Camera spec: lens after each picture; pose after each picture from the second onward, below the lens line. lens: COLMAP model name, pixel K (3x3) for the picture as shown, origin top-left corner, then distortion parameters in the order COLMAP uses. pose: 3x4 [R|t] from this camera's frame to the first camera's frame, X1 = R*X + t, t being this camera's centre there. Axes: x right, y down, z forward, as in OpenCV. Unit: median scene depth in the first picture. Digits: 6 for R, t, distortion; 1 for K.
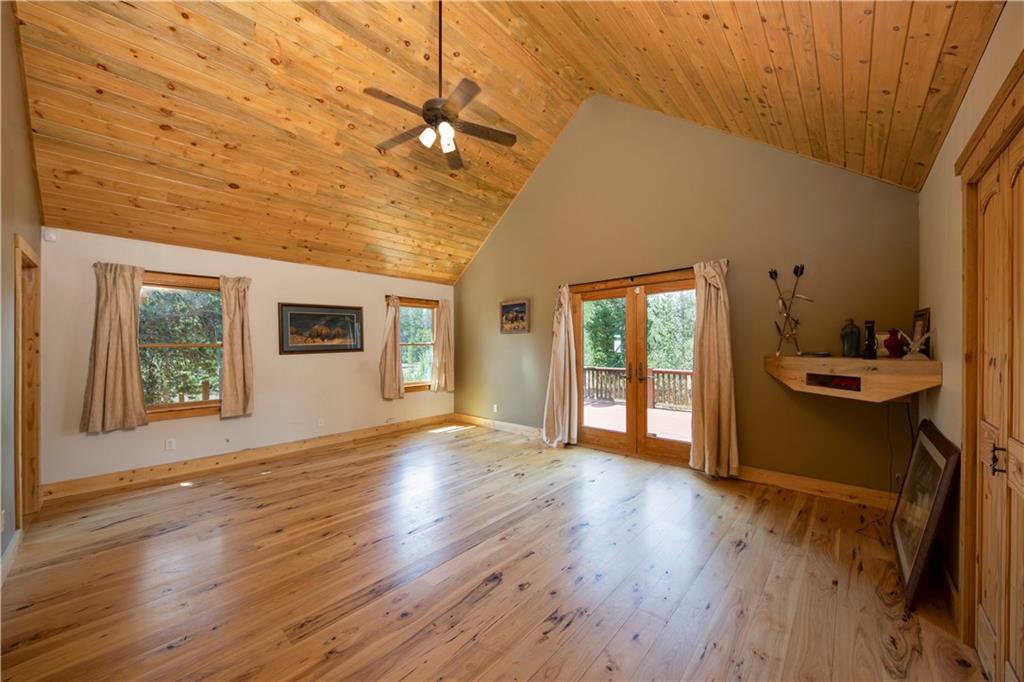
lens RADIAL K [[365.8, 0, 519.1], [0, 365.8, 348.7], [0, 0, 1]] dist [0.002529, -0.000175]
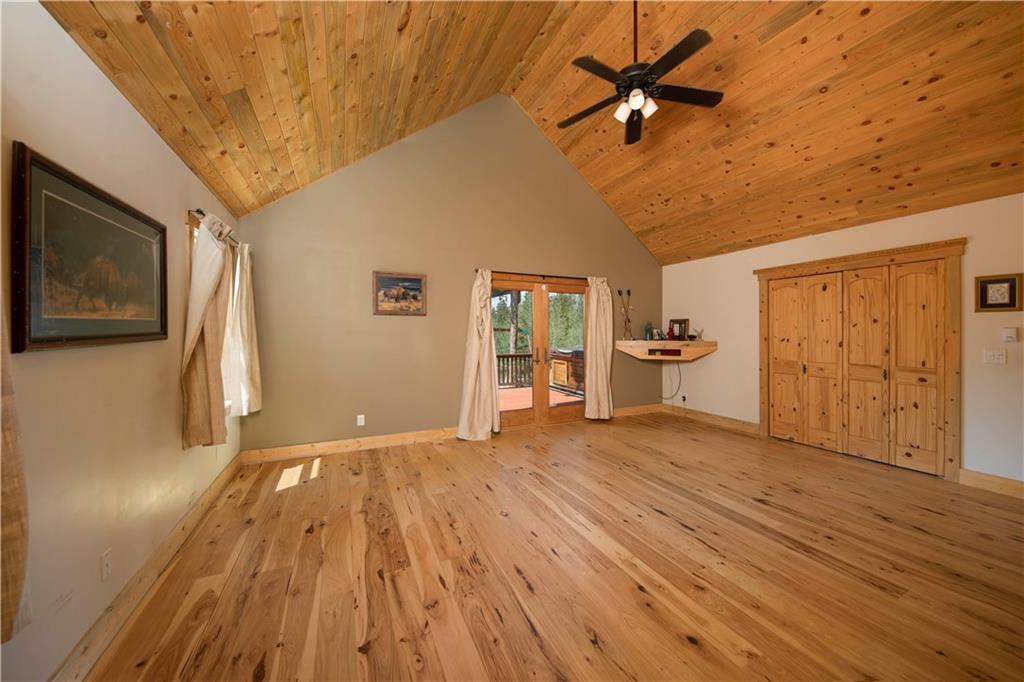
lens RADIAL K [[359.8, 0, 509.8], [0, 359.8, 336.0], [0, 0, 1]] dist [0.002878, -0.000086]
pose [[0.383665, 0.004679, 0.923461, -0.922947], [-0.000745, 0.999988, -0.004757, 0.006840], [-0.923472, 0.001137, 0.383664, 0.740120]]
